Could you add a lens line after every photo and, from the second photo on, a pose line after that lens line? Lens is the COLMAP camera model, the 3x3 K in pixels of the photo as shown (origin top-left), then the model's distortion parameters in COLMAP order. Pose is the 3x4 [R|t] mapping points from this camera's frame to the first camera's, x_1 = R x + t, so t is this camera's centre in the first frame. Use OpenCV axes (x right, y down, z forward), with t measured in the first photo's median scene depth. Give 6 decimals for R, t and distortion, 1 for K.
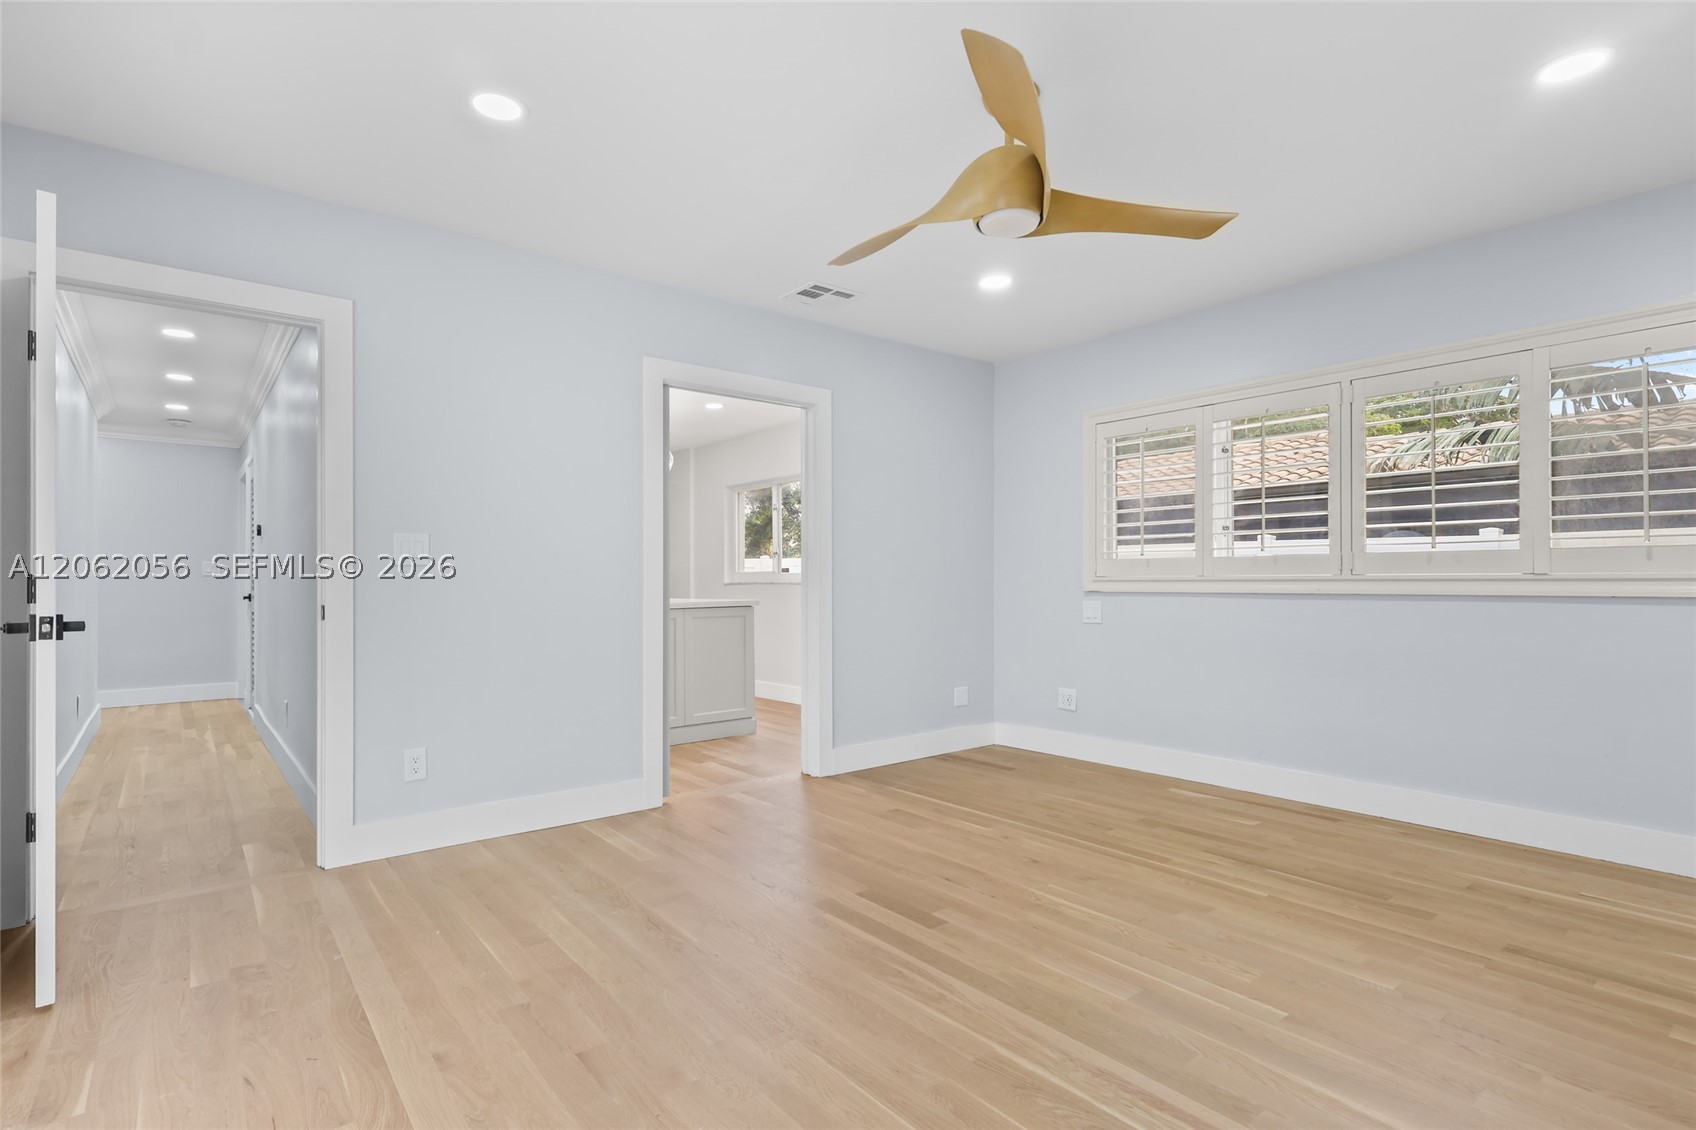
lens RADIAL K [[827.9, 0, 829.9], [0, 827.9, 571.0], [0, 0, 1]] dist [0.000677, 0.000340]
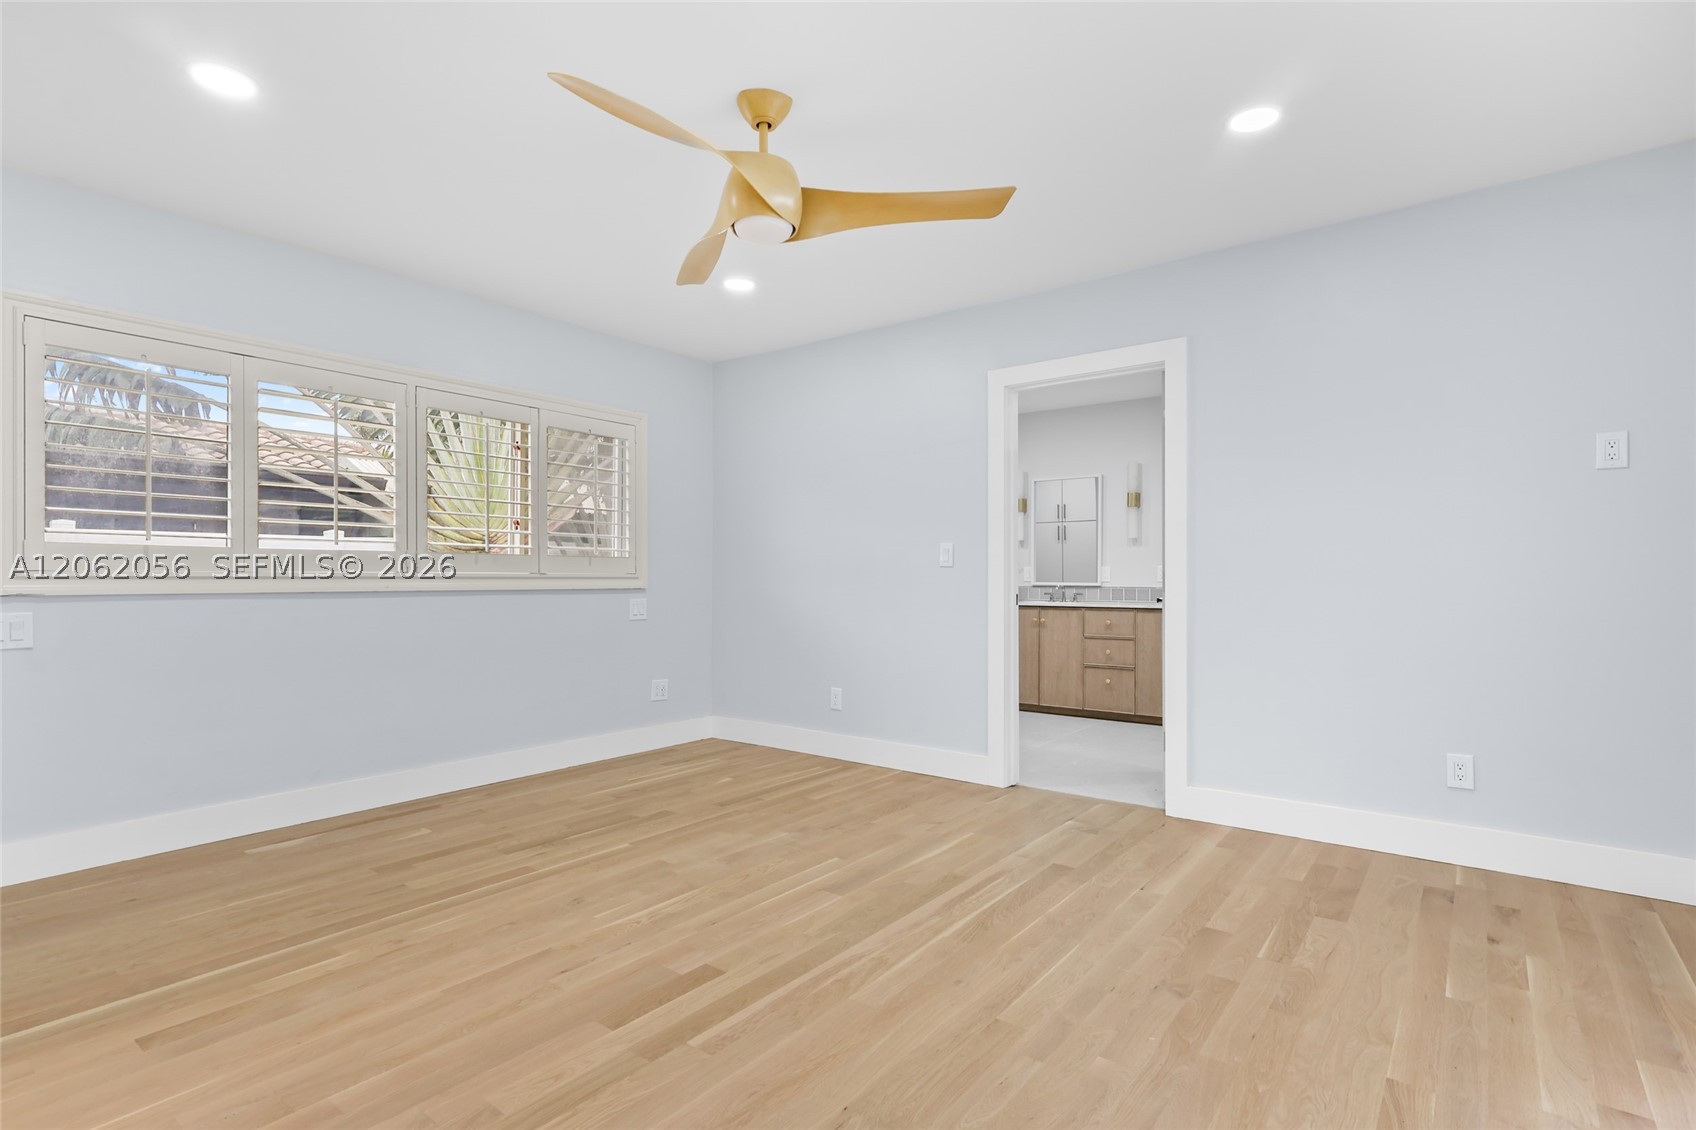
lens RADIAL K [[821.4, 0, 846.3], [0, 821.4, 577.1], [0, 0, 1]] dist [0.003318, -0.000353]
pose [[-0.240548, 0.002177, 0.970635, -0.616668], [-0.014249, 0.999882, -0.005774, 0.010679], [-0.970533, -0.015220, -0.240489, 0.883590]]
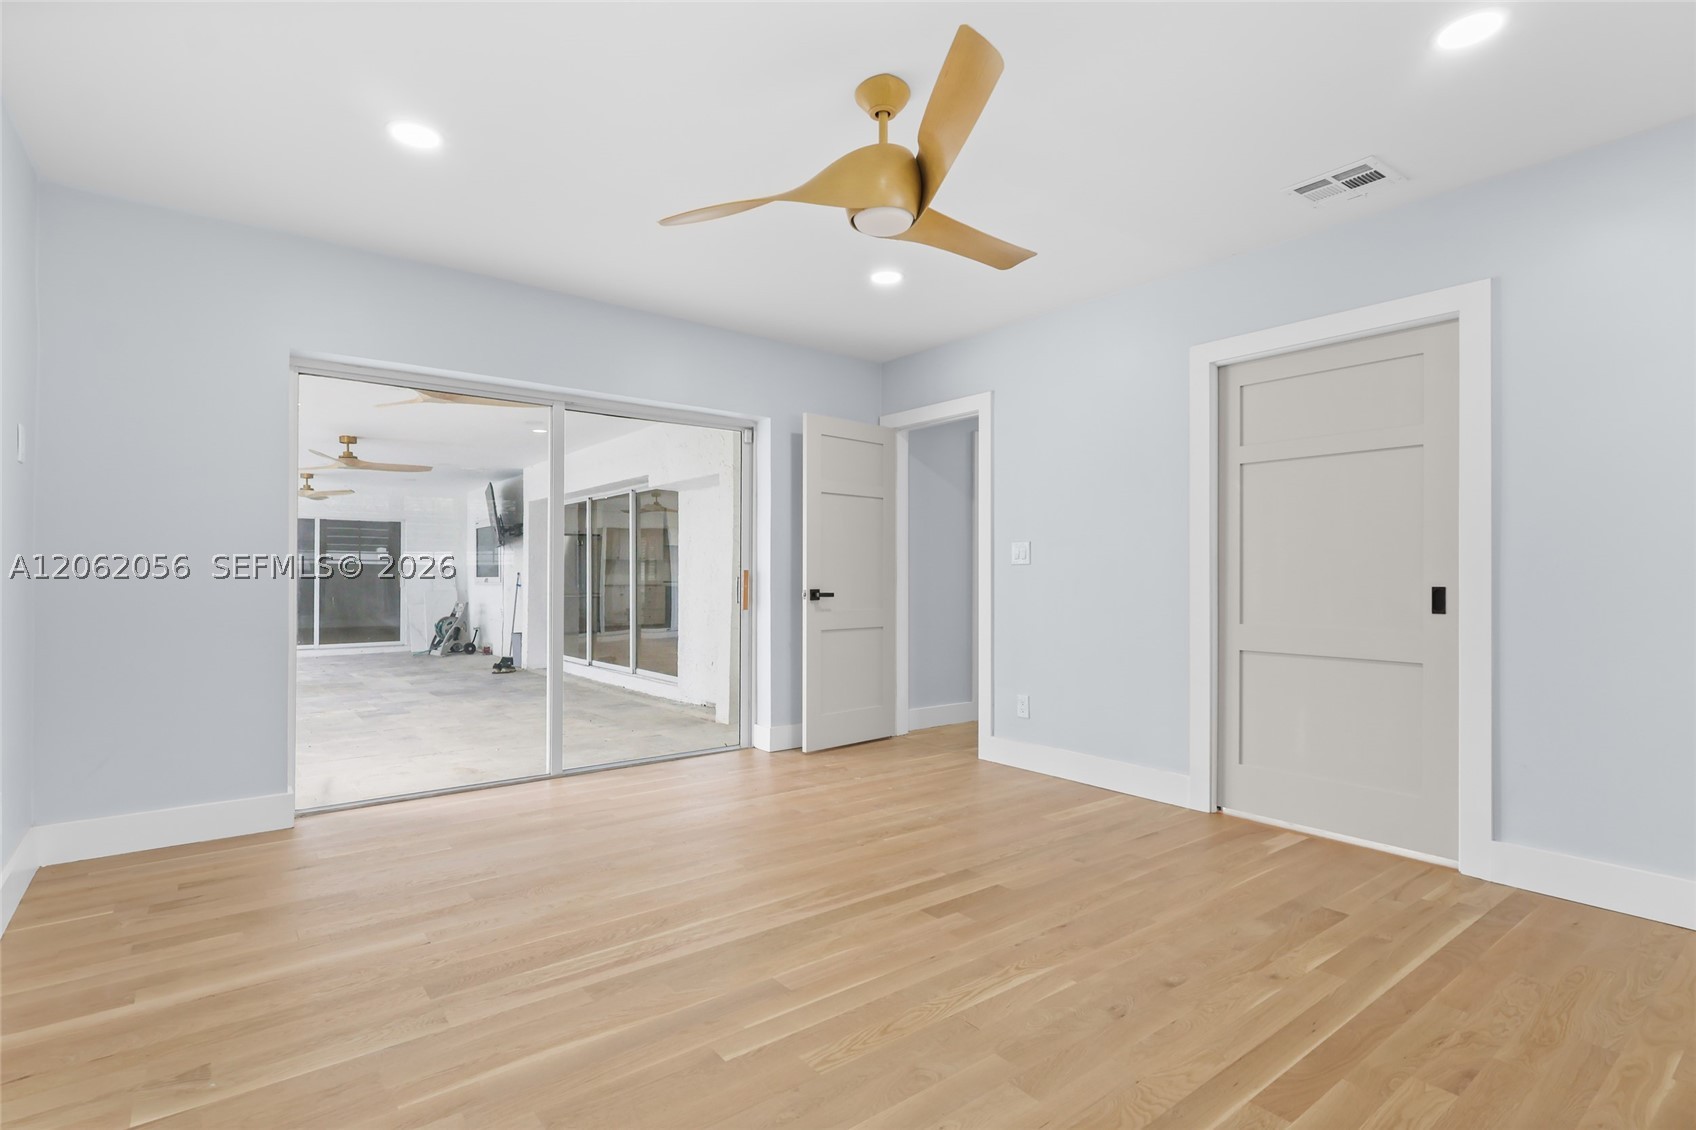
lens RADIAL K [[821.4, 0, 846.3], [0, 821.4, 577.1], [0, 0, 1]] dist [0.003318, -0.000353]
pose [[-0.004757, 0.002435, -0.999986, 0.935298], [0.009775, 0.999949, 0.002388, 0.007340], [0.999941, -0.009764, -0.004781, 0.740109]]
